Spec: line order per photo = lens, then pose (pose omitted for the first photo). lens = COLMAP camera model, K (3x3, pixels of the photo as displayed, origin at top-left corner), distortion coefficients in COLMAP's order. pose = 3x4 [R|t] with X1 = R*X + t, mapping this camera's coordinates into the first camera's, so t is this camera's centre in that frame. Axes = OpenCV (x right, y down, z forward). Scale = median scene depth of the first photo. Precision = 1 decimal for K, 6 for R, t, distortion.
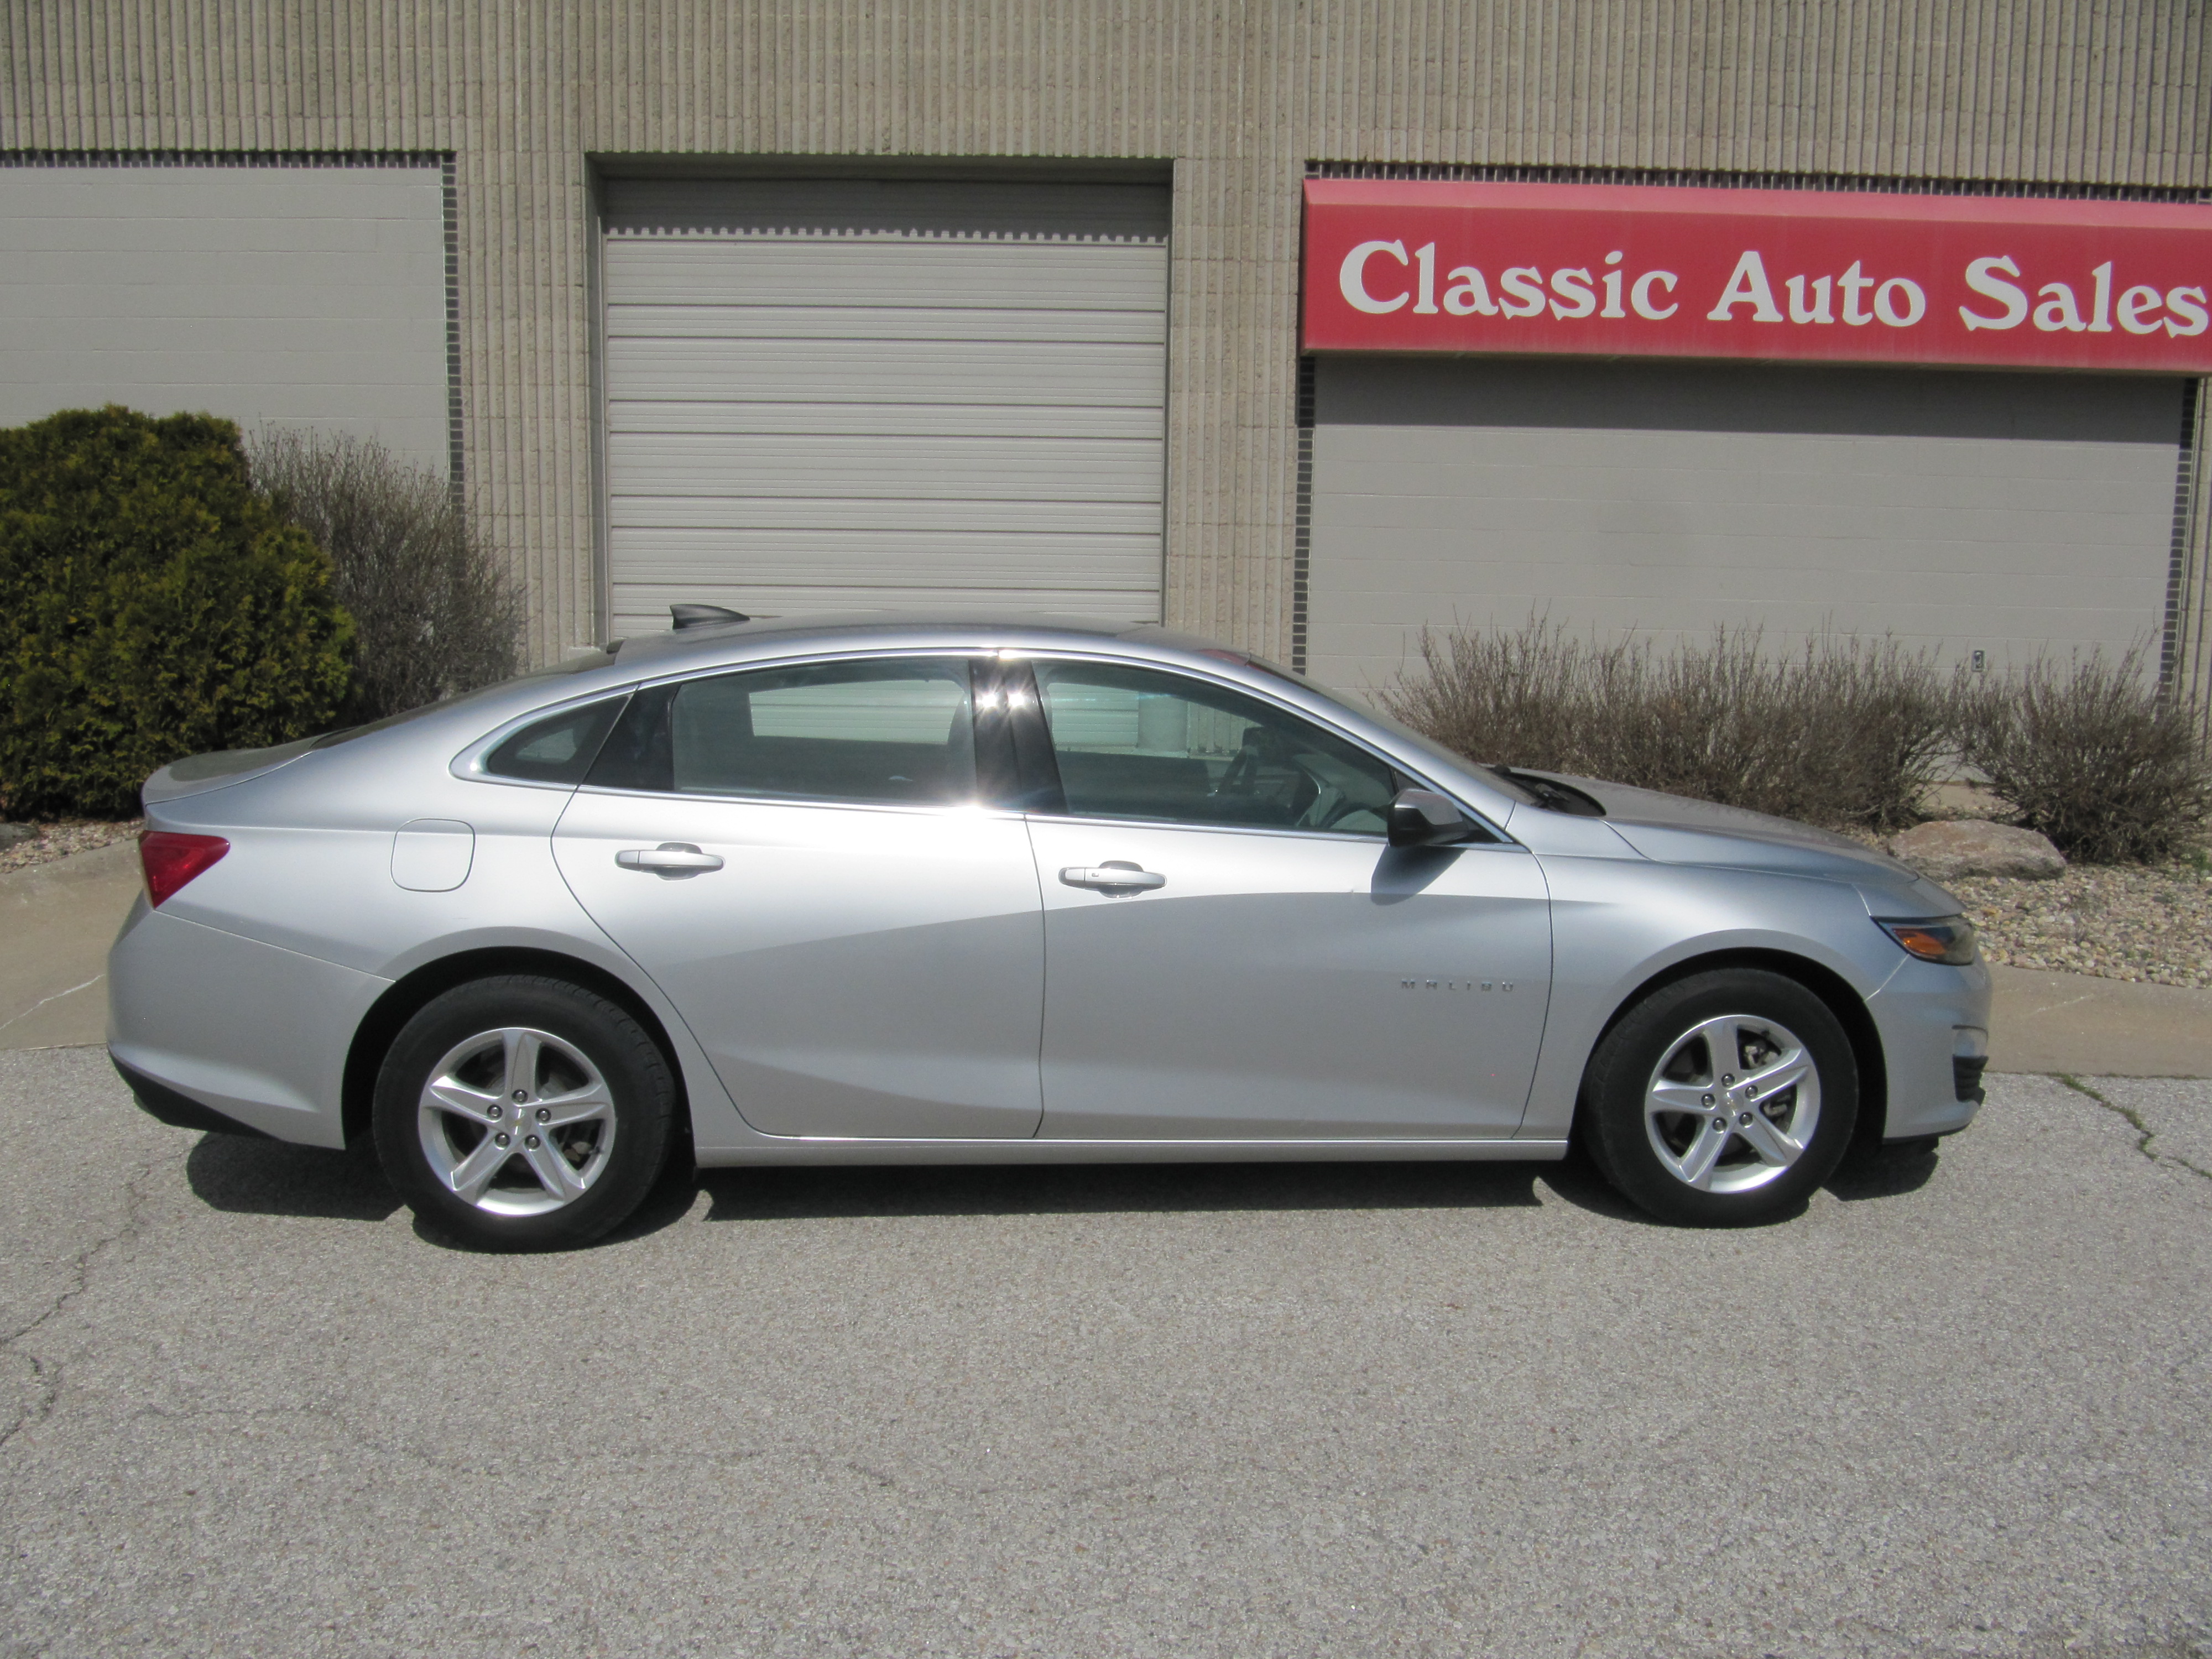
lens RADIAL K [[1830.4, 0, 1115.1], [0, 1830.4, 831.9], [0, 0, 1]] dist [-0.050648, 0.022339]
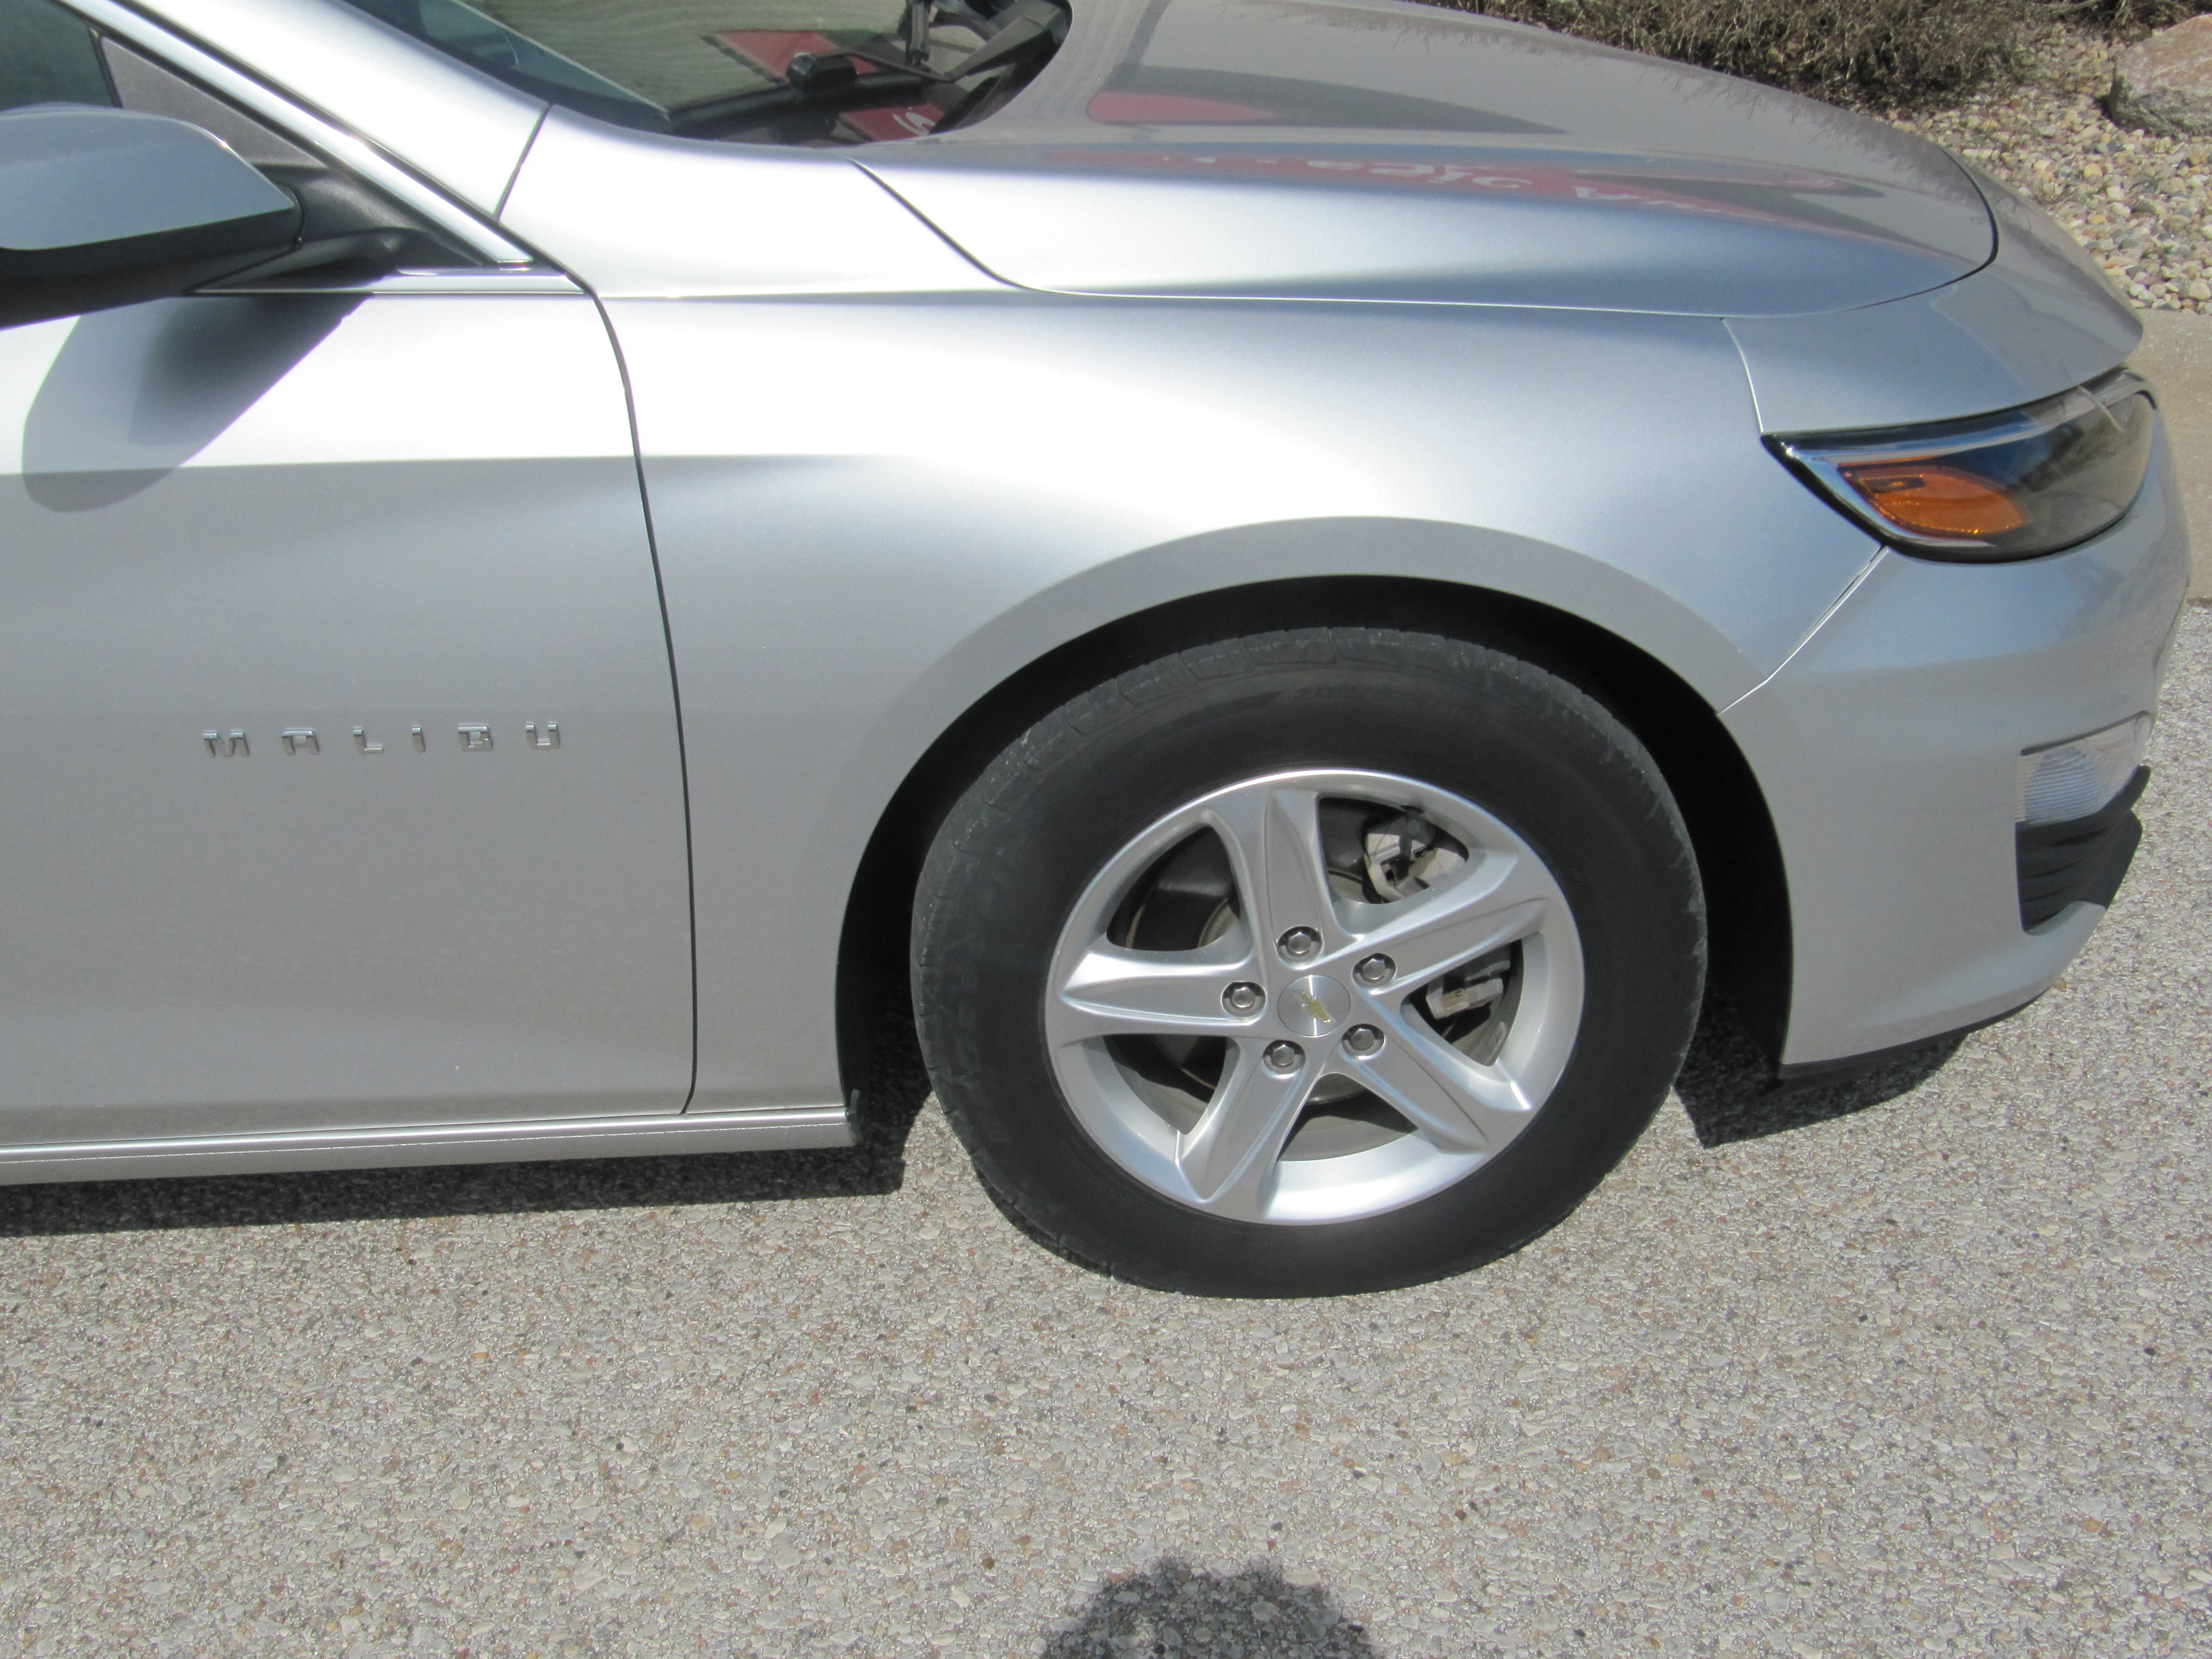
lens RADIAL K [[2040.8, 0, 1121.0], [0, 2040.8, 836.5], [0, 0, 1]] dist [-0.001573, -0.004957]
pose [[0.994669, -0.026202, -0.099734, 0.135334], [0.060924, 0.929653, 0.363363, -0.008829], [0.083197, -0.367503, 0.926294, 0.257686]]
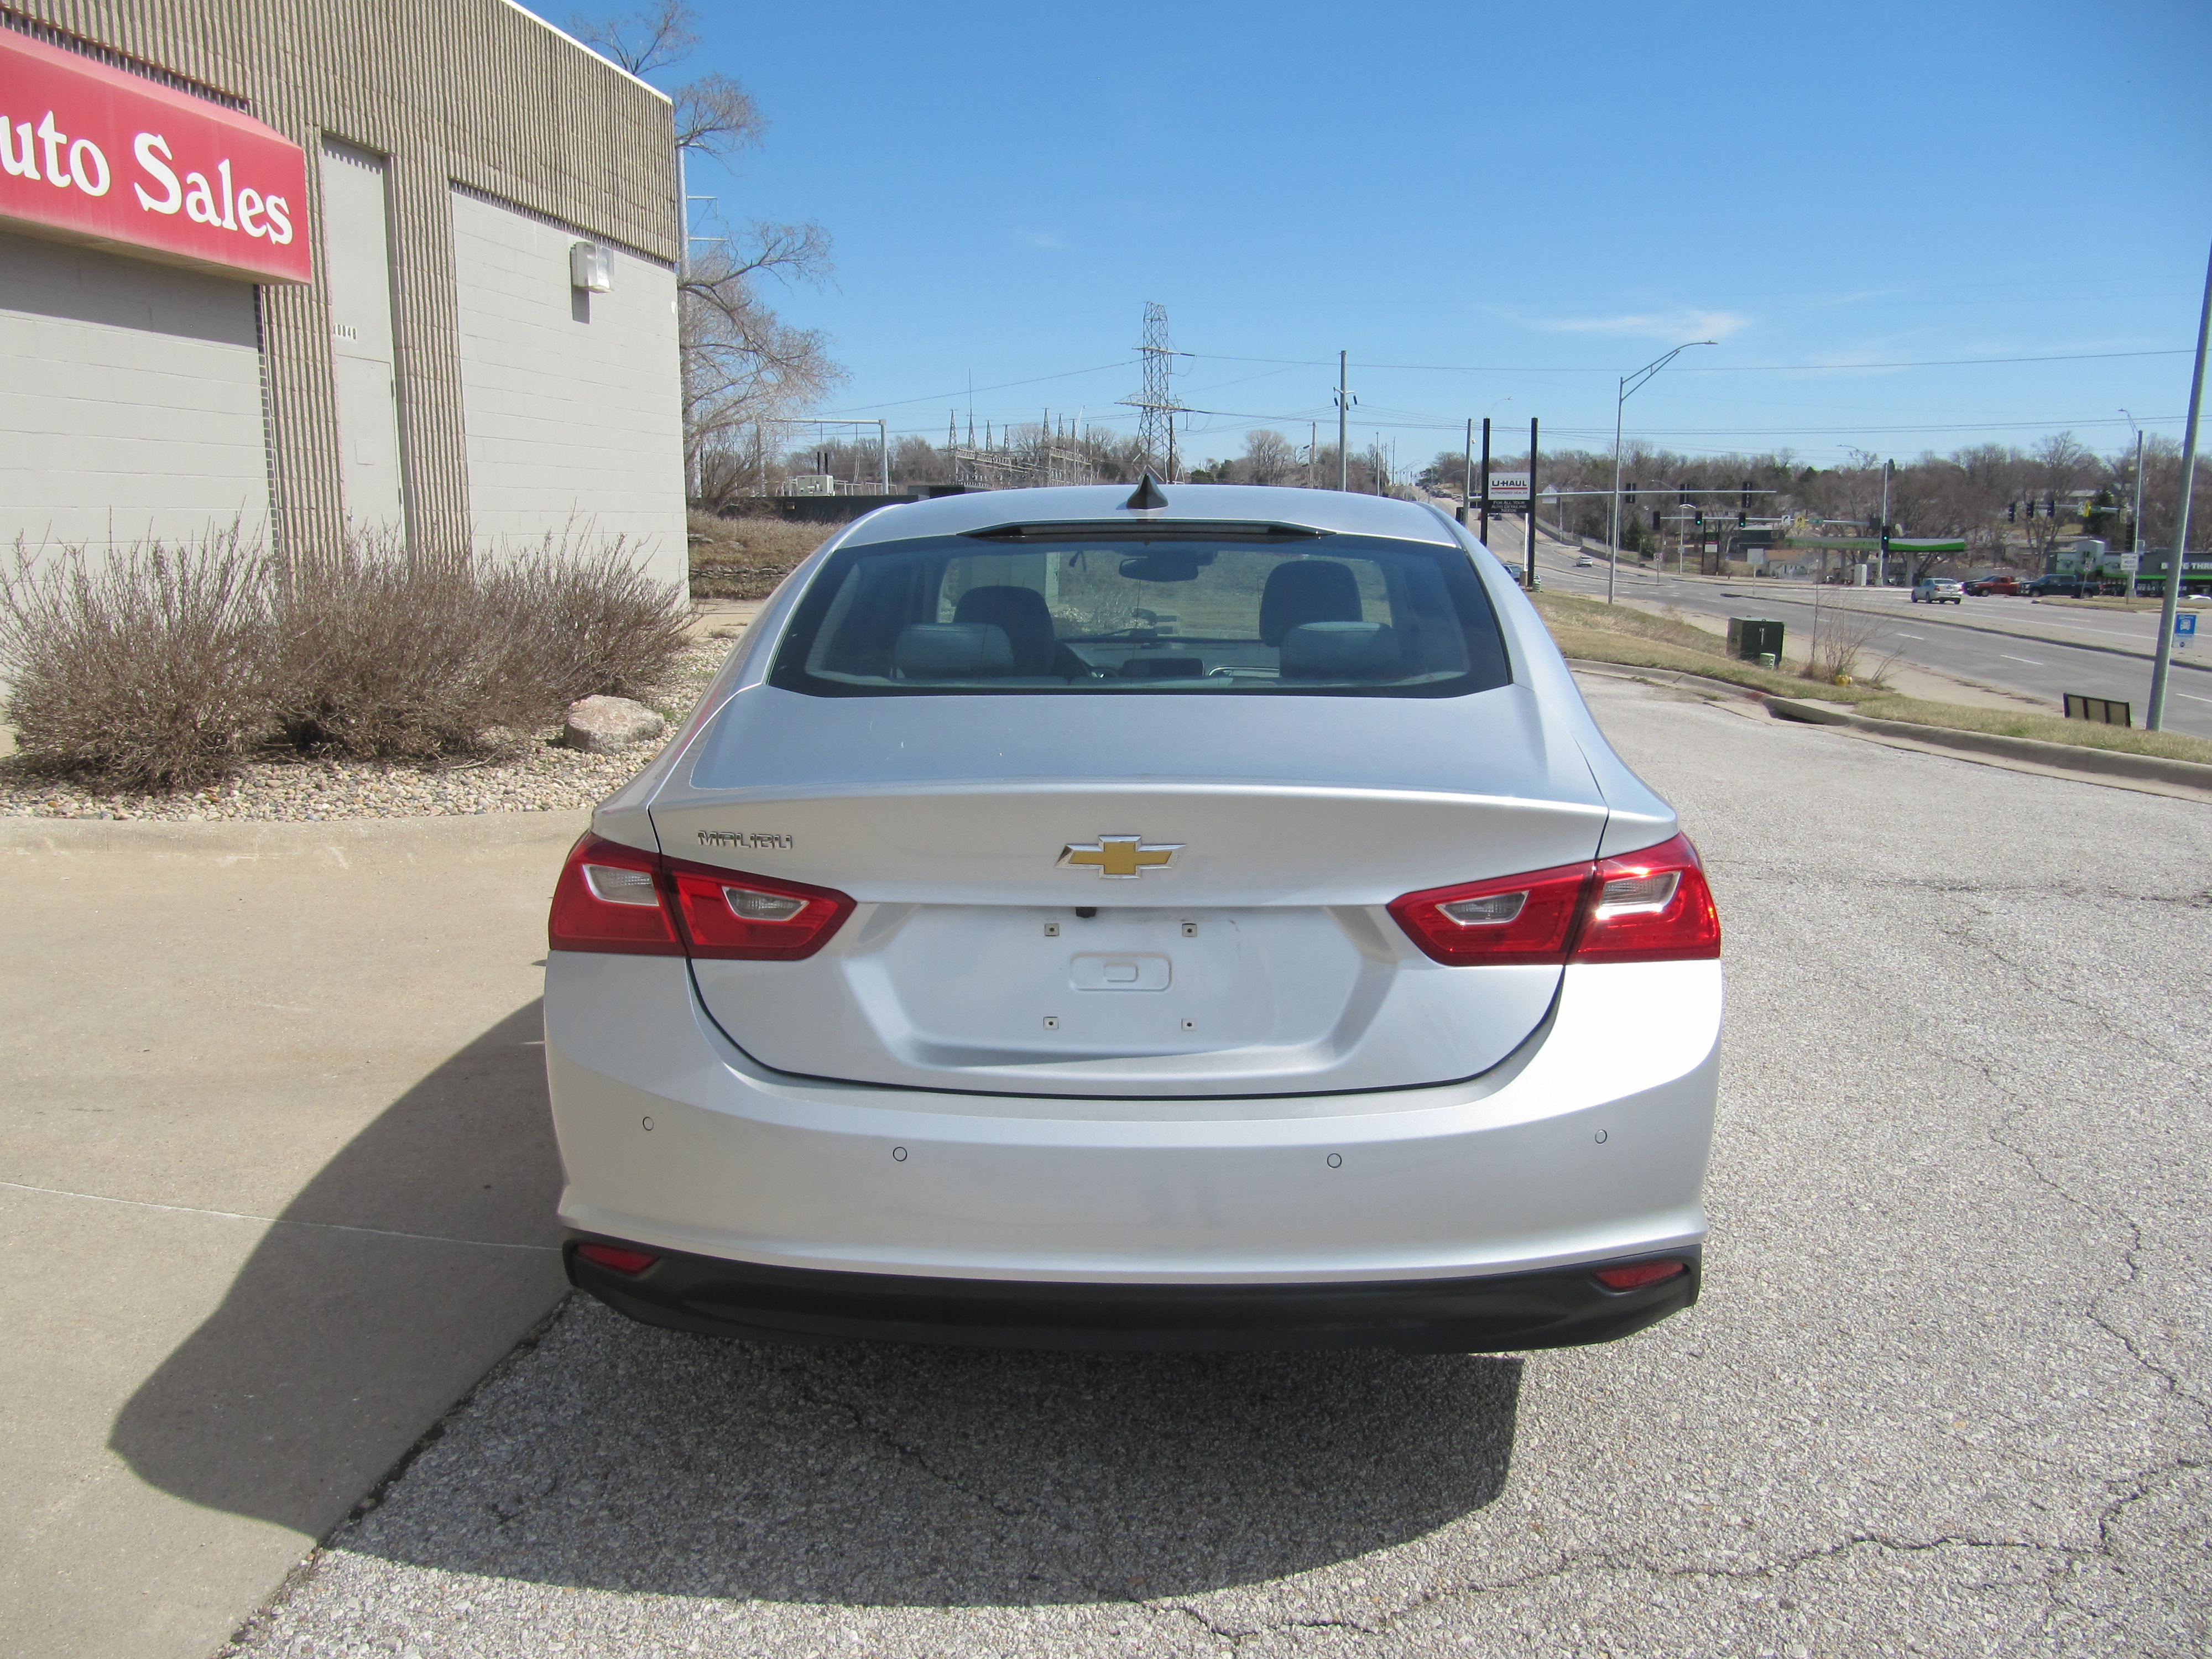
lens RADIAL K [[1830.4, 0, 1115.1], [0, 1830.4, 831.9], [0, 0, 1]] dist [-0.050648, 0.022339]
pose [[0.127436, -0.184670, 0.974503, -0.425553], [0.141329, 0.975869, 0.166448, -0.048952], [-0.981726, 0.116514, 0.150461, 0.407279]]
